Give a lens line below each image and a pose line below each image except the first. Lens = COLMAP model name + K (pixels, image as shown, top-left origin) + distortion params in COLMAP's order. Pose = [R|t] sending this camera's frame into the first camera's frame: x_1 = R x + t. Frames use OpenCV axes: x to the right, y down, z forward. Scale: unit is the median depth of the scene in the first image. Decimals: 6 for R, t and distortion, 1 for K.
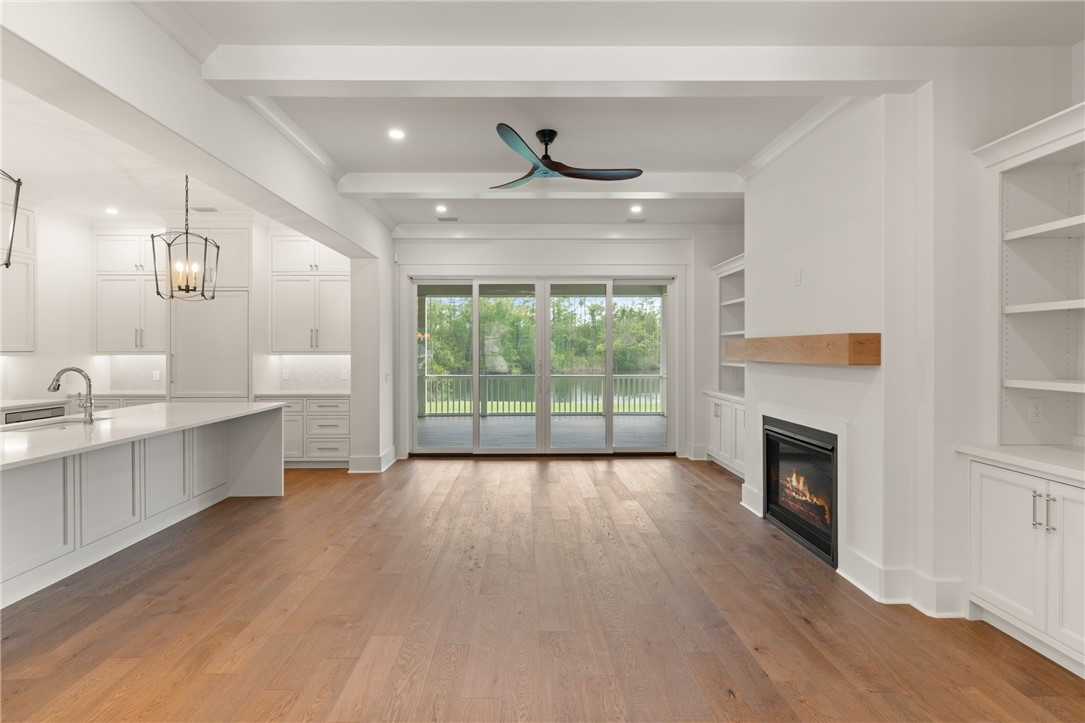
lens RADIAL K [[525.8, 0, 536.4], [0, 525.8, 354.6], [0, 0, 1]] dist [0.012668, 0.000198]
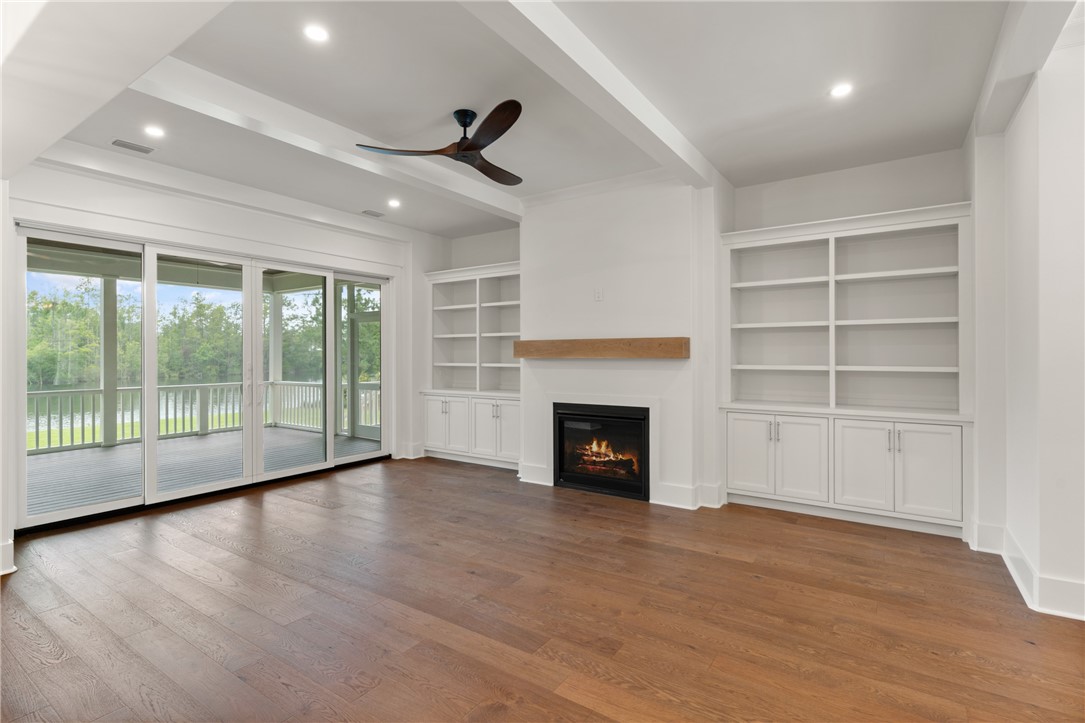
lens RADIAL K [[525.8, 0, 528.3], [0, 525.8, 353.3], [0, 0, 1]] dist [0.012668, 0.000198]
pose [[0.572370, 0.000715, 0.819995, -0.666138], [0.011210, 0.999899, -0.008697, 0.010875], [-0.819919, 0.014170, 0.572304, 0.371077]]
